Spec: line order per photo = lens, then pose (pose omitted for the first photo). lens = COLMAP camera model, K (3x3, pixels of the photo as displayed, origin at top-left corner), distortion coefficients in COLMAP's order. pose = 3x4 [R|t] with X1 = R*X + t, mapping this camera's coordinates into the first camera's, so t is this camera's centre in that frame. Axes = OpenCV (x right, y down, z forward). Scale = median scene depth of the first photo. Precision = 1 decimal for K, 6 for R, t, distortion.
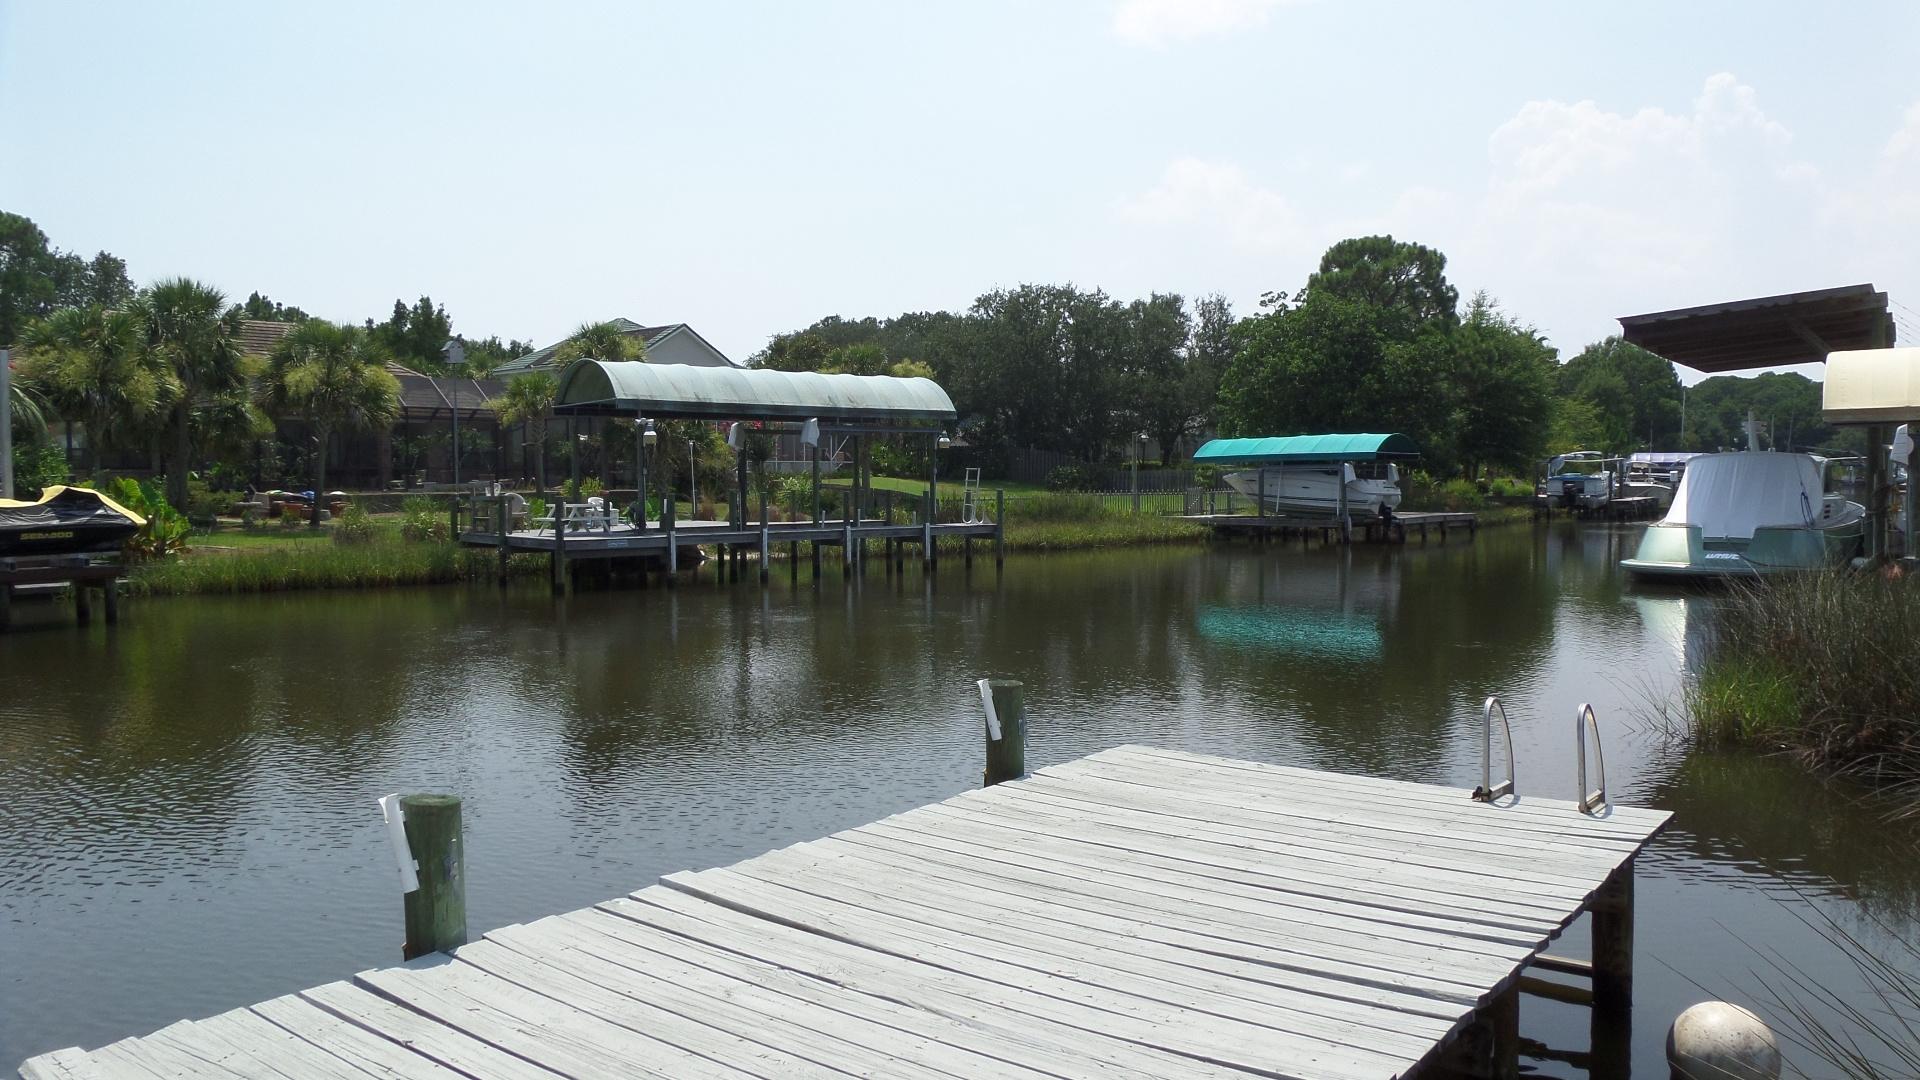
lens RADIAL K [[1390.9, 0, 959.2], [0, 1390.9, 538.9], [0, 0, 1]] dist [-0.012279, -0.003650]
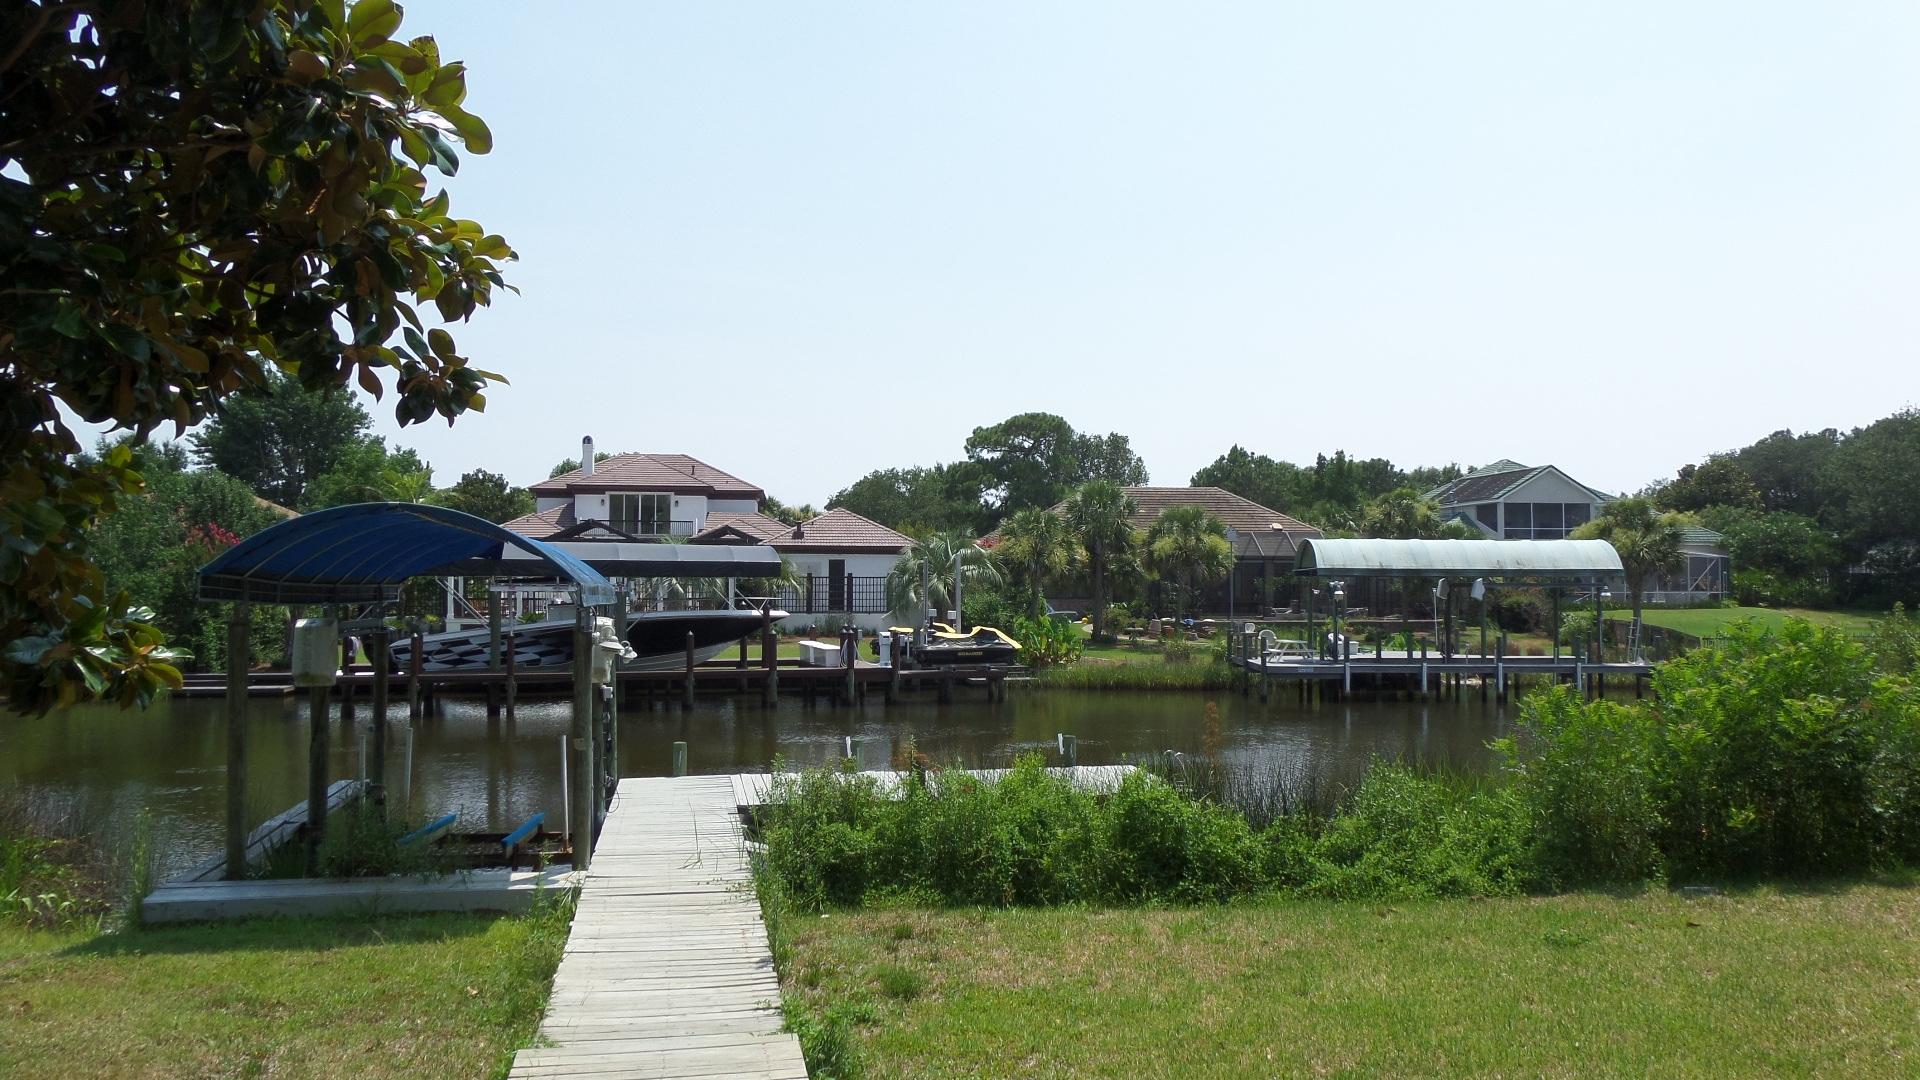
lens RADIAL K [[1390.9, 0, 960.8], [0, 1390.9, 540.6], [0, 0, 1]] dist [-0.012279, -0.003650]
pose [[0.757718, -0.014476, -0.652421, 0.338737], [-0.034209, 0.997498, -0.061863, -0.022905], [0.651685, 0.069193, 0.755327, -0.267769]]
